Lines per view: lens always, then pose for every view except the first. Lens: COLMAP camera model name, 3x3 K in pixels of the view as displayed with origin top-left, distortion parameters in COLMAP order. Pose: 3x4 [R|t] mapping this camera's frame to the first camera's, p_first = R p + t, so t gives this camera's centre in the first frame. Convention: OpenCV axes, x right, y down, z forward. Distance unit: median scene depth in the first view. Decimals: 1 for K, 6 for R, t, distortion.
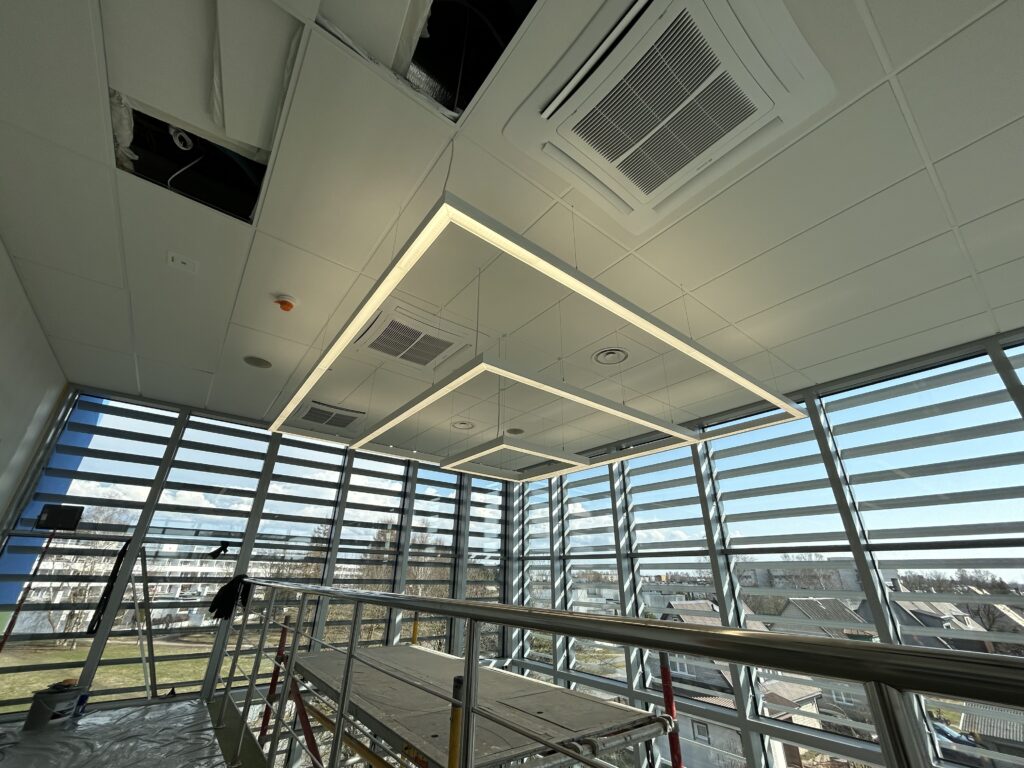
lens RADIAL K [[413.4, 0, 509.4], [0, 413.4, 384.0], [0, 0, 1]] dist [-0.003515, 0.001924]
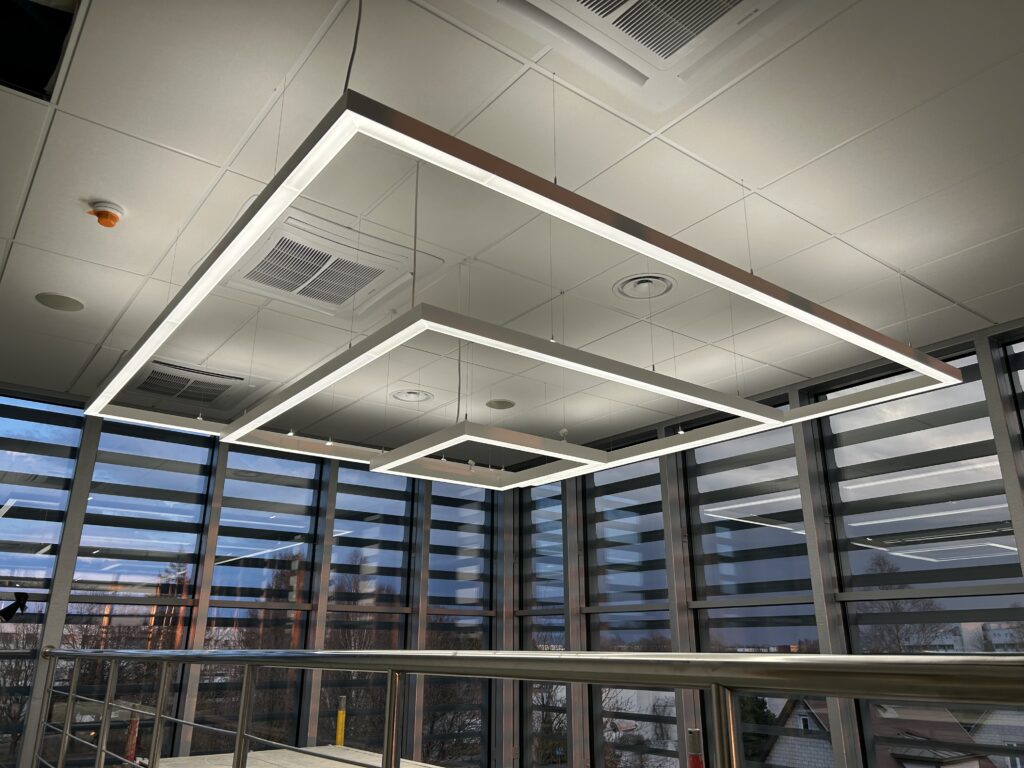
lens RADIAL K [[774.5, 0, 512.4], [0, 774.5, 382.4], [0, 0, 1]] dist [0.035840, -0.035077]
pose [[0.999900, -0.014150, -0.000651, 0.033110], [0.014141, 0.994484, 0.103932, -0.032014], [-0.000824, -0.103931, 0.994584, -0.099996]]
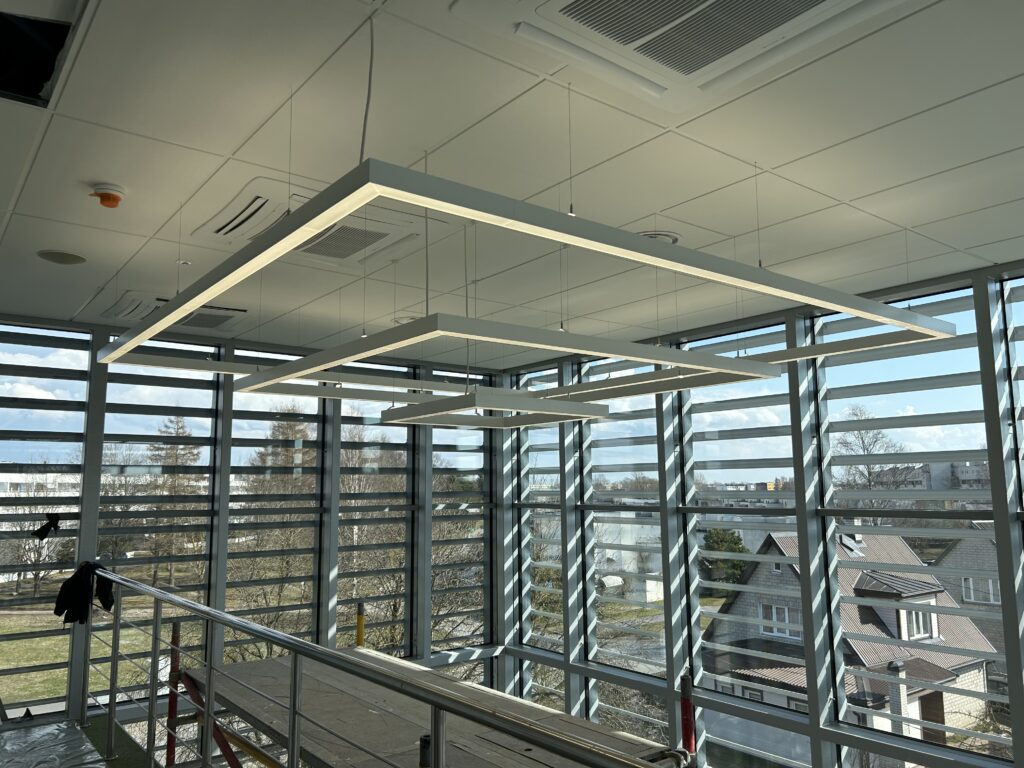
lens RADIAL K [[774.5, 0, 505.2], [0, 774.5, 386.3], [0, 0, 1]] dist [0.035840, -0.035077]
pose [[0.999682, -0.025133, 0.002009, 0.017288], [0.023372, 0.953609, 0.300139, -0.139571], [-0.009459, -0.299996, 0.953893, -0.099570]]
